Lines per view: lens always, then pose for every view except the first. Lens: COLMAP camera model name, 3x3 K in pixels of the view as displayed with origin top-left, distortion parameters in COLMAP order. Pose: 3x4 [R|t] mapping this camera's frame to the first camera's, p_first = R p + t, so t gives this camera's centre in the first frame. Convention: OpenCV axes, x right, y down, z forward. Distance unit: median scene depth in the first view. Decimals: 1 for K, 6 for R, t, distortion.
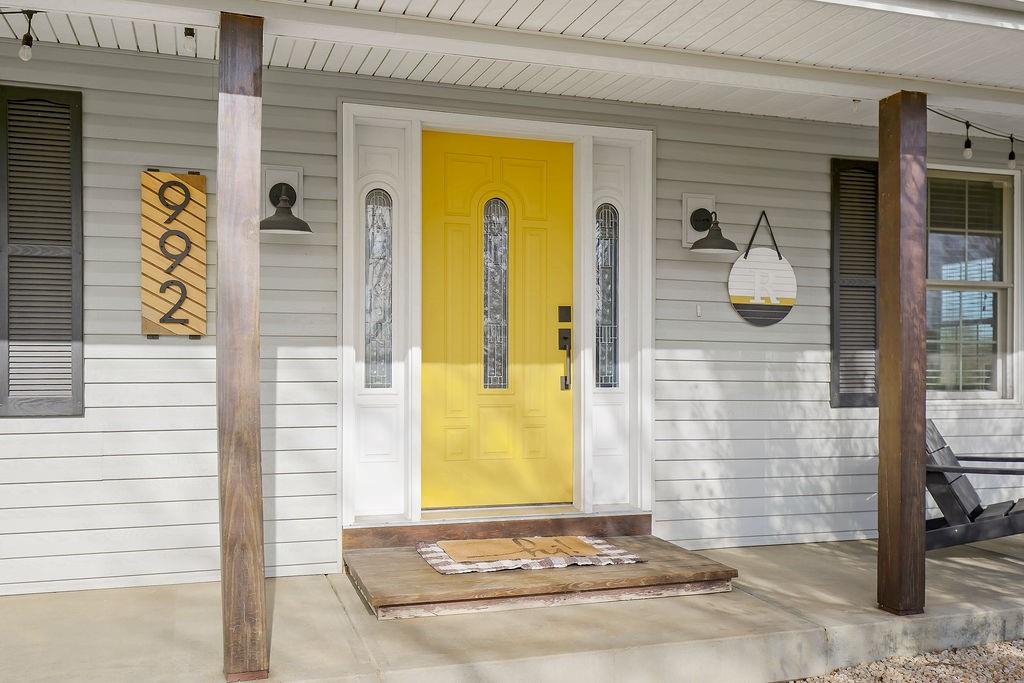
lens RADIAL K [[942.5, 0, 512.0], [0, 942.5, 343.3], [0, 0, 1]] dist [0.004530, 0.000000]
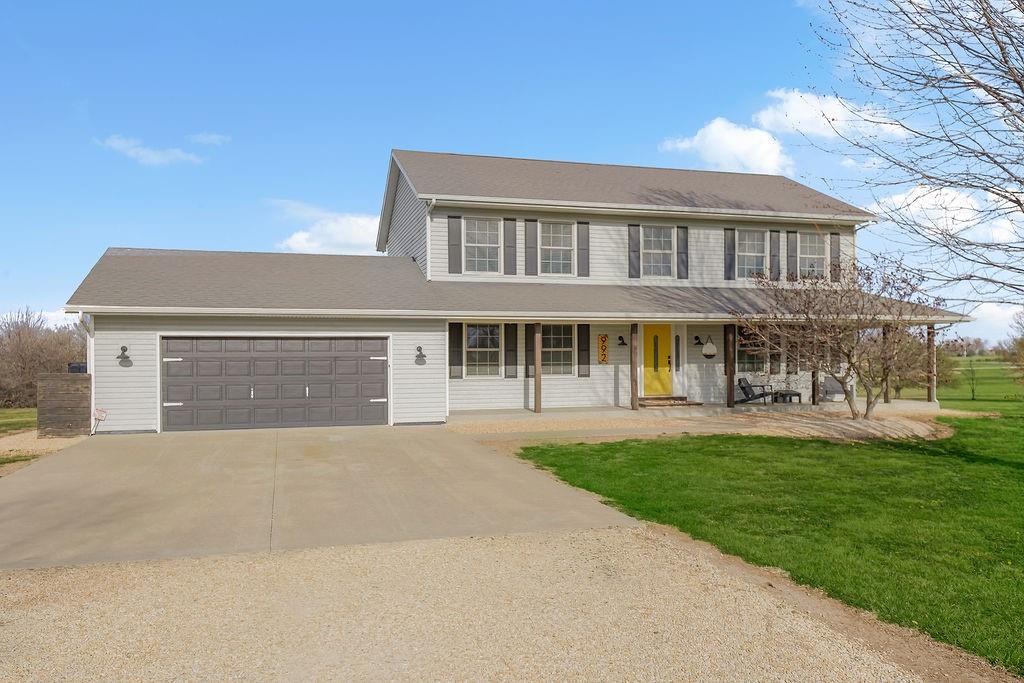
lens RADIAL K [[800.8, 0, 512.9], [0, 800.8, 344.2], [0, 0, 1]] dist [-0.002887, -0.000177]
pose [[0.998051, -0.008236, -0.061863, -0.514351], [0.009038, 0.999879, 0.012692, -0.162750], [0.061751, -0.013226, 0.998004, -3.333682]]
